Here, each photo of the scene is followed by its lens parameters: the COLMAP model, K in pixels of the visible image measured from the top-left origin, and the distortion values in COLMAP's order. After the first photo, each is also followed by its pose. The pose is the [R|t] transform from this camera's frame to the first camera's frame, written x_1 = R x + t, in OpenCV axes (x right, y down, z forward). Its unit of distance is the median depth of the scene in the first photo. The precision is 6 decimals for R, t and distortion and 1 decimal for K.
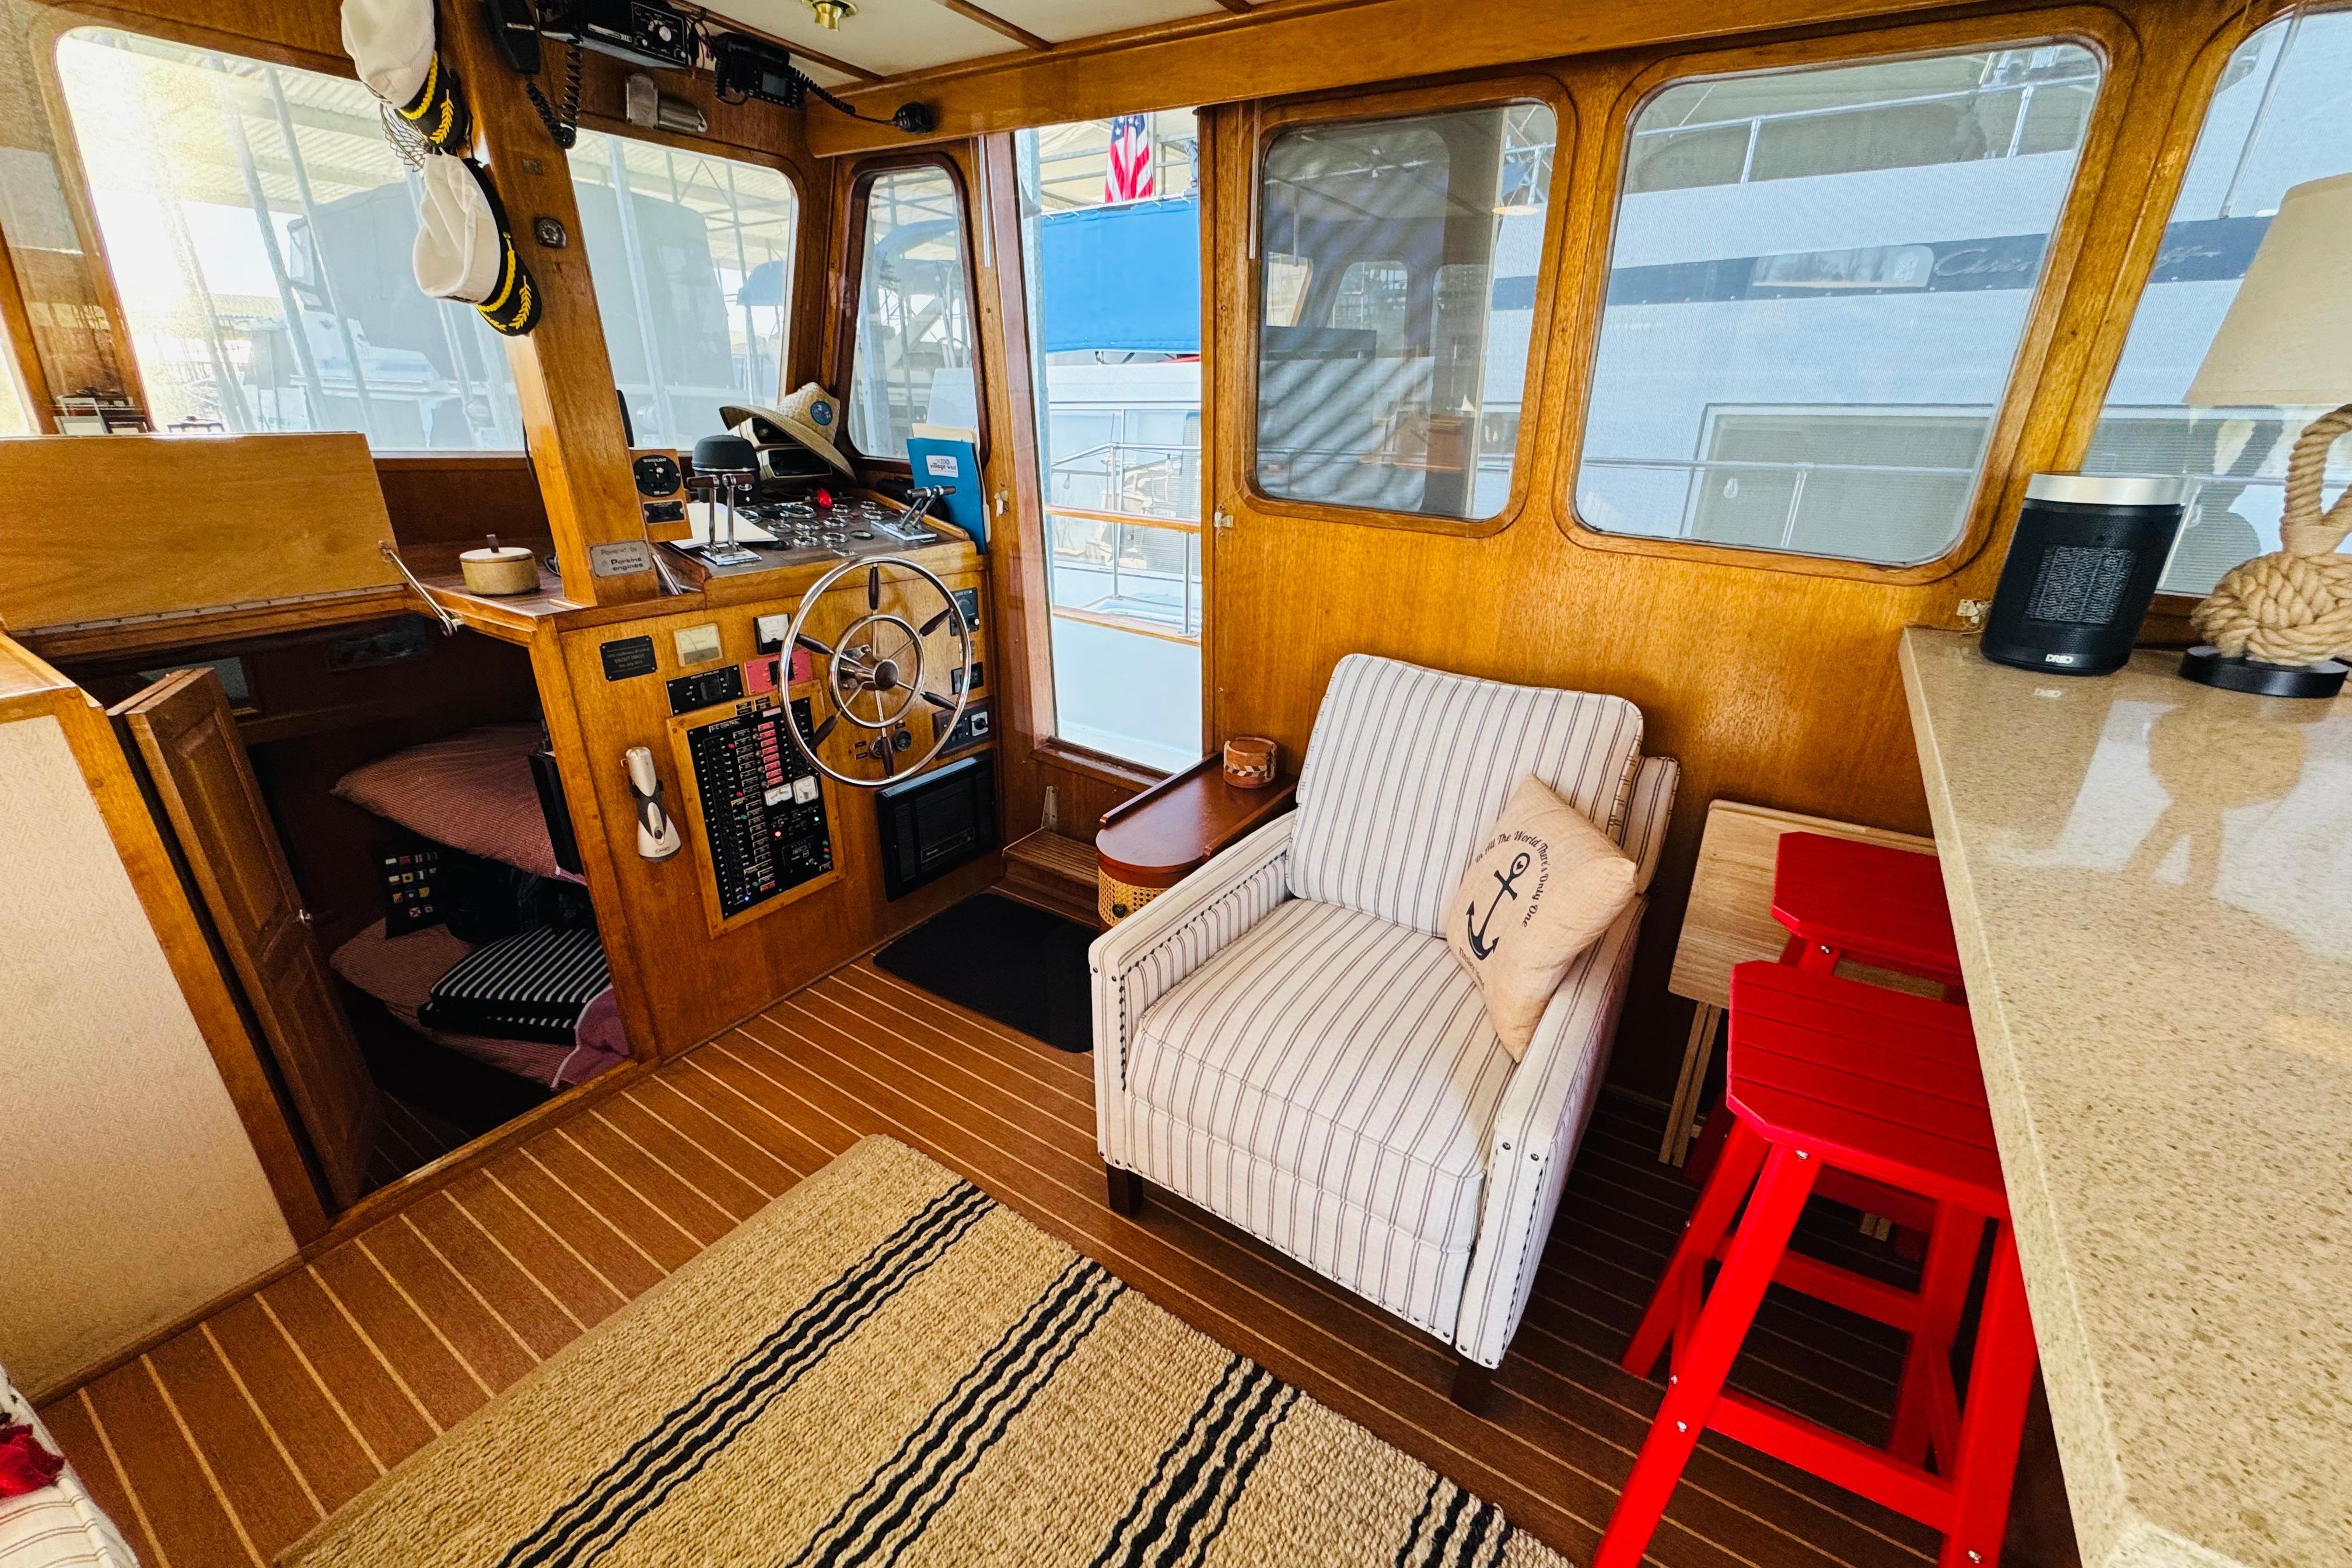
lens RADIAL K [[954.3, 0, 1176.0], [0, 954.3, 784.0], [0, 0, 1]] dist [-0.001798, -0.000236]
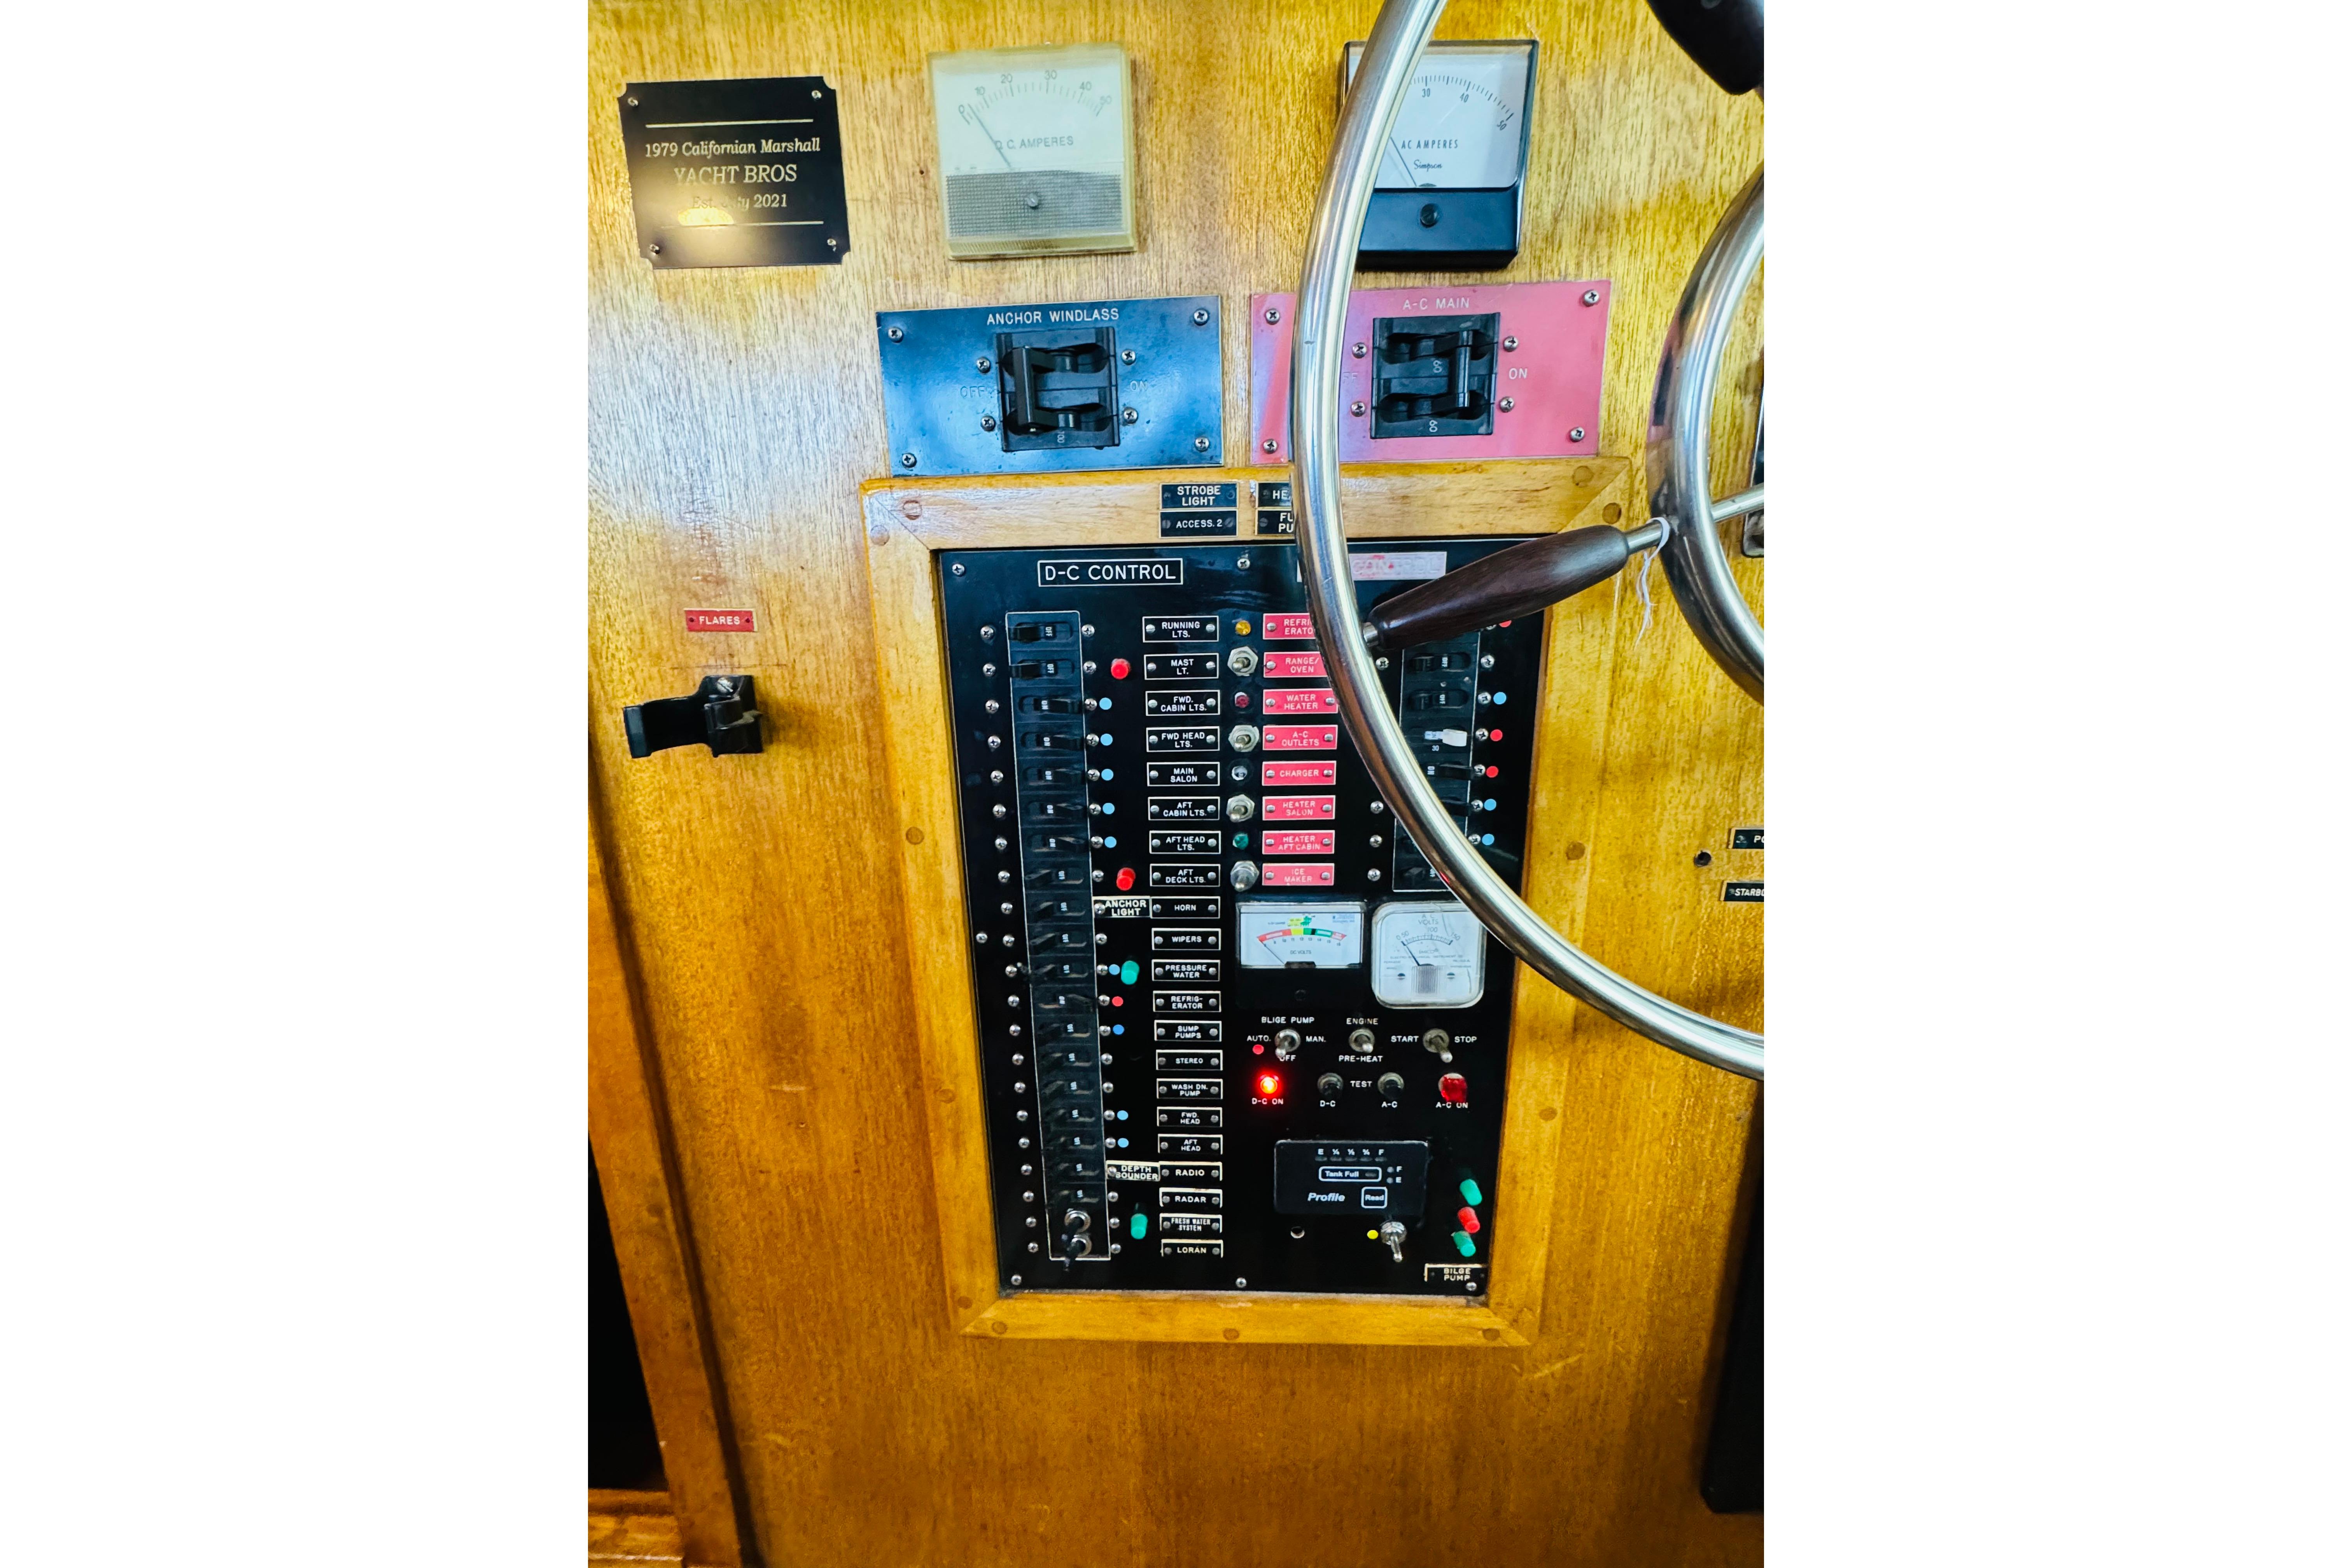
lens RADIAL K [[954.3, 0, 1176.0], [0, 954.3, 784.0], [0, 0, 1]] dist [-0.001798, -0.000236]
pose [[0.523343, 0.221318, -0.822879, -0.250828], [-0.295085, 0.953002, 0.068644, -0.031855], [0.799398, 0.206895, 0.564054, 0.846869]]
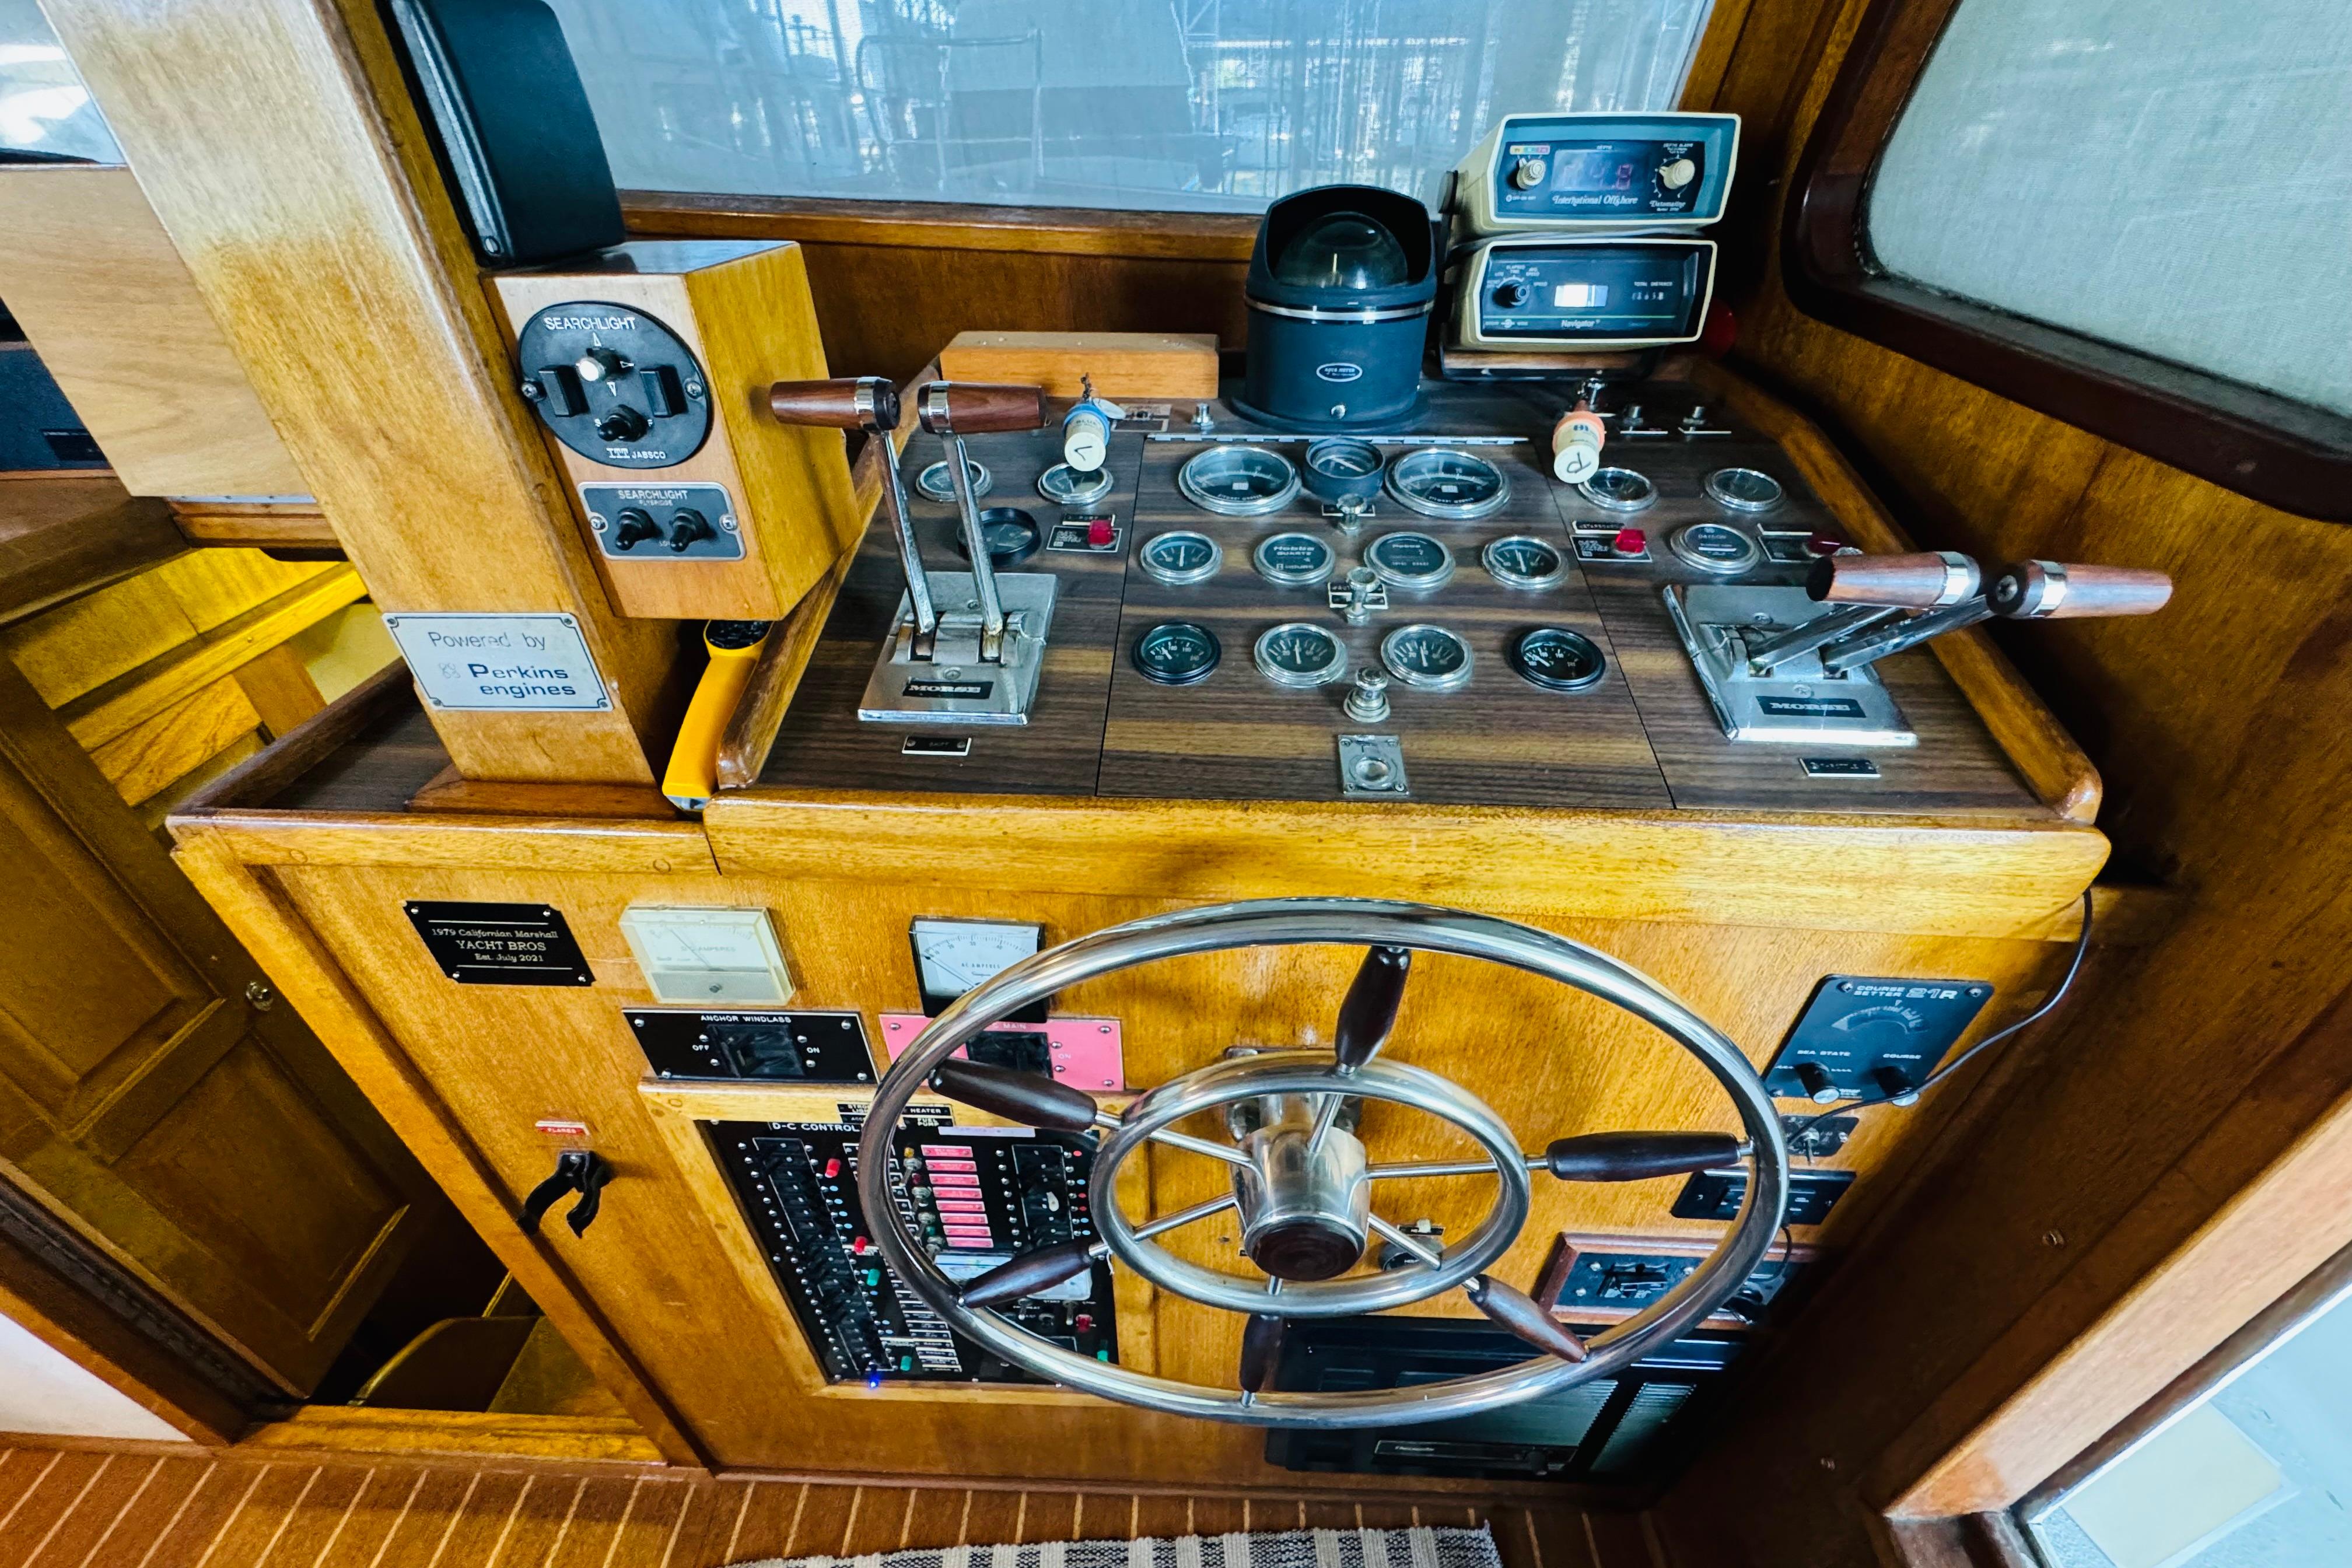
lens RADIAL K [[954.3, 0, 1176.0], [0, 954.3, 784.0], [0, 0, 1]] dist [-0.001798, -0.000236]
pose [[0.527151, 0.495708, -0.690207, -0.214202], [-0.306991, 0.868463, 0.389266, -0.327216], [0.792381, 0.006686, 0.609989, 0.844668]]
